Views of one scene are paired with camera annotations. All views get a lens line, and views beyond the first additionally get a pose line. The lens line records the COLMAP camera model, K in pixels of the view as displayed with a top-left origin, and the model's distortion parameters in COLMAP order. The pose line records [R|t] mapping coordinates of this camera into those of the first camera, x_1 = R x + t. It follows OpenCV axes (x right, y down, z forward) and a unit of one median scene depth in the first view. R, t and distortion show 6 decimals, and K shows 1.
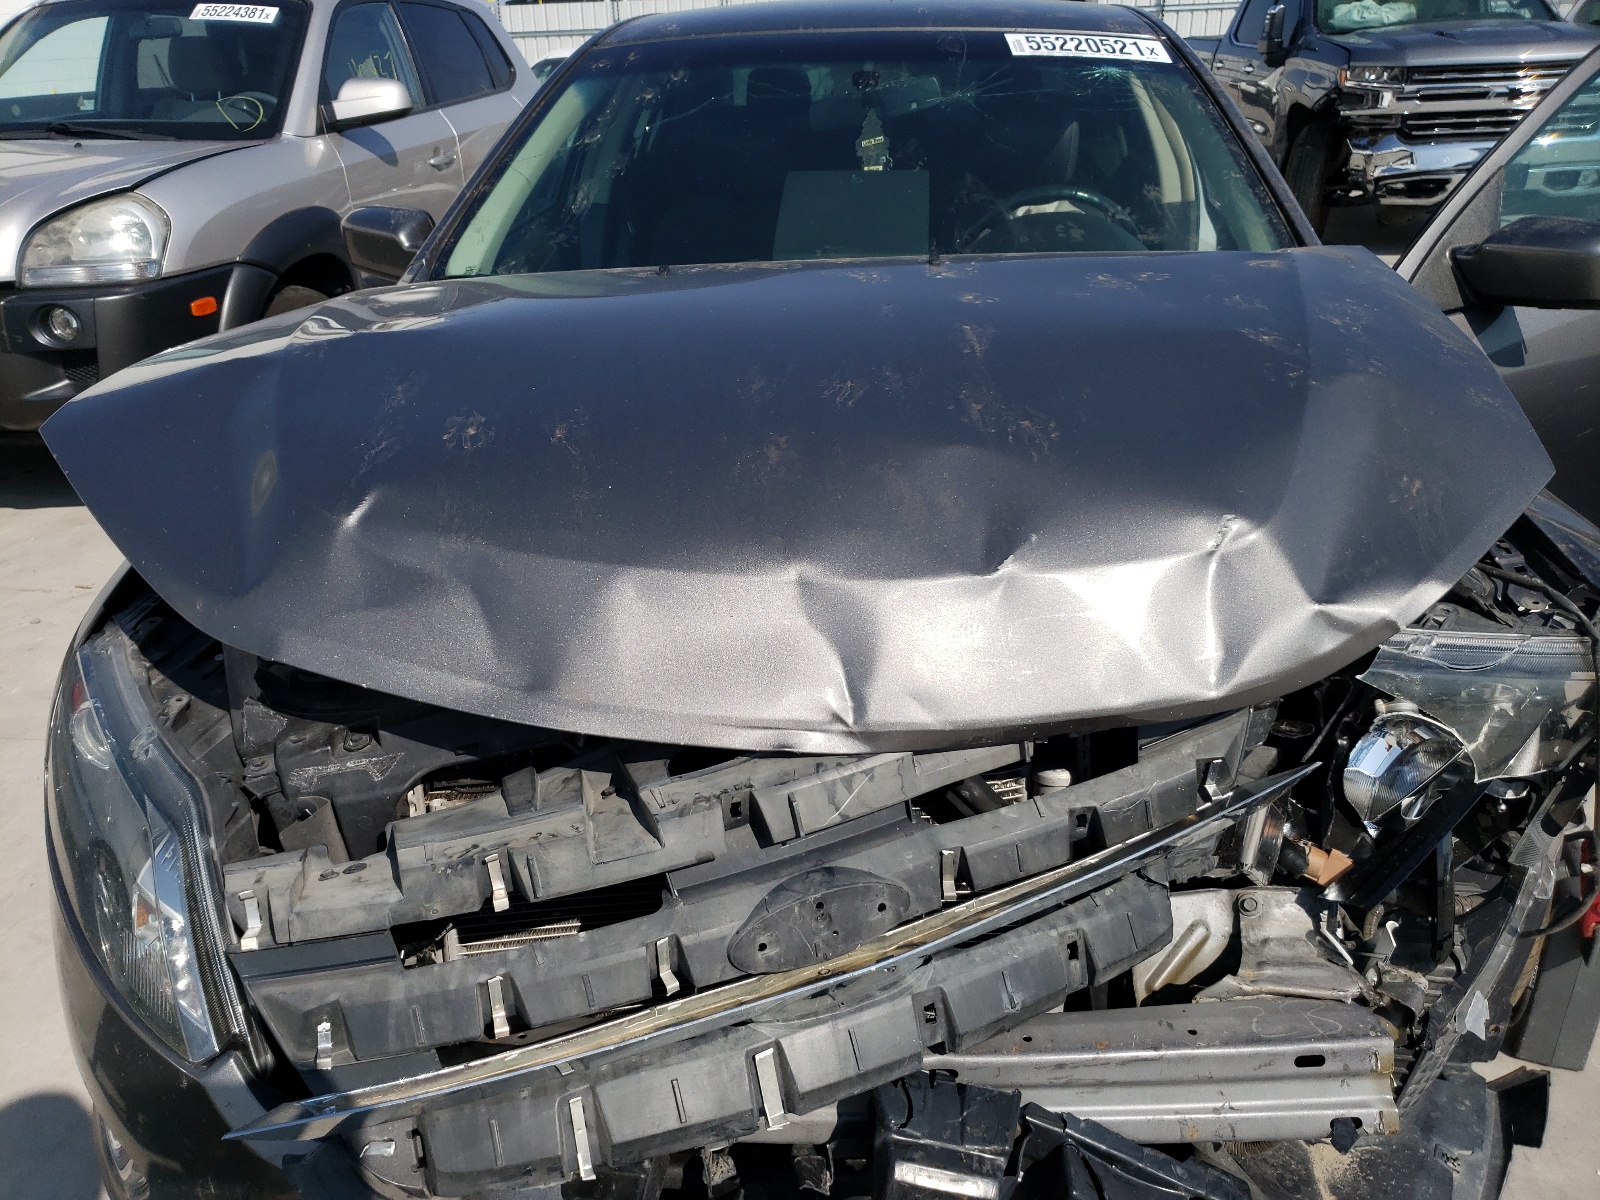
lens RADIAL K [[1285.4, 0, 800.0], [0, 1285.4, 600.0], [0, 0, 1]] dist [-0.017088, -0.008152]
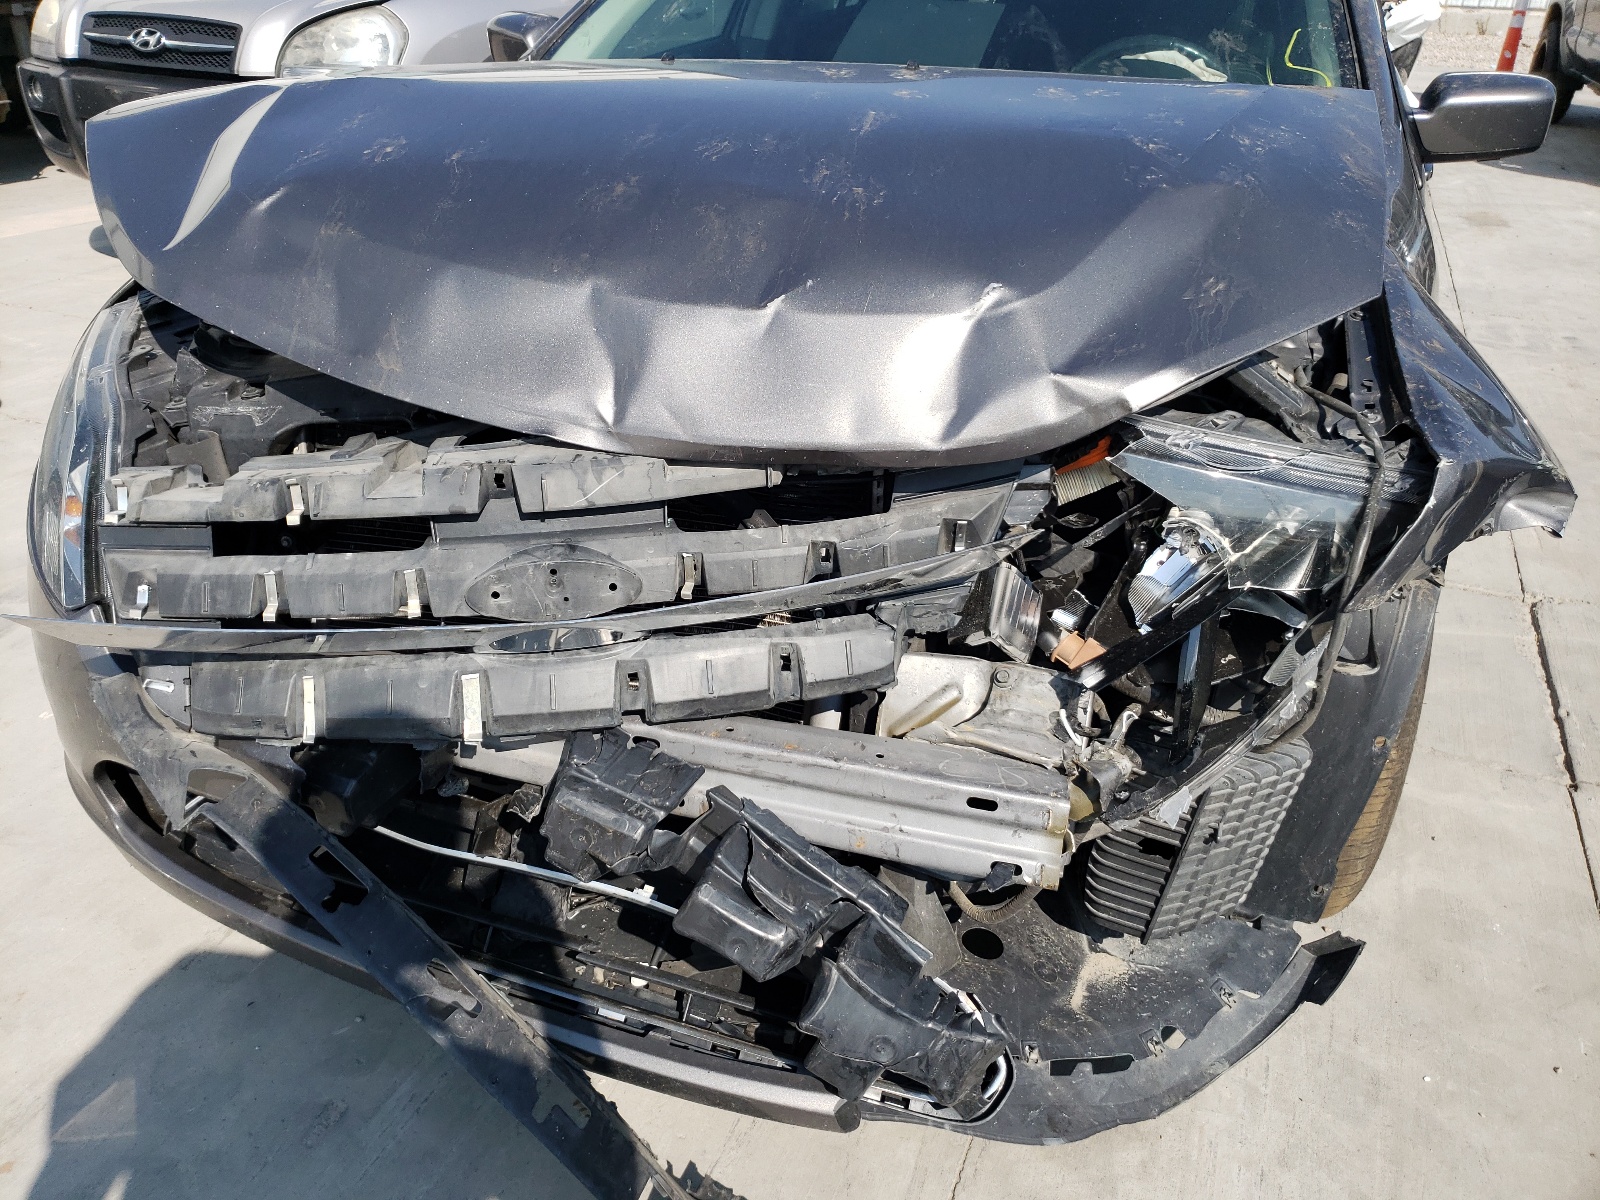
lens RADIAL K [[1250.3, 0, 800.0], [0, 1250.3, 600.0], [0, 0, 1]] dist [0.066920, -0.172023]
pose [[0.962612, 0.166066, -0.214008, 0.447739], [-0.150500, 0.984757, 0.087200, 0.124010], [0.225227, -0.051732, 0.972932, -0.045678]]
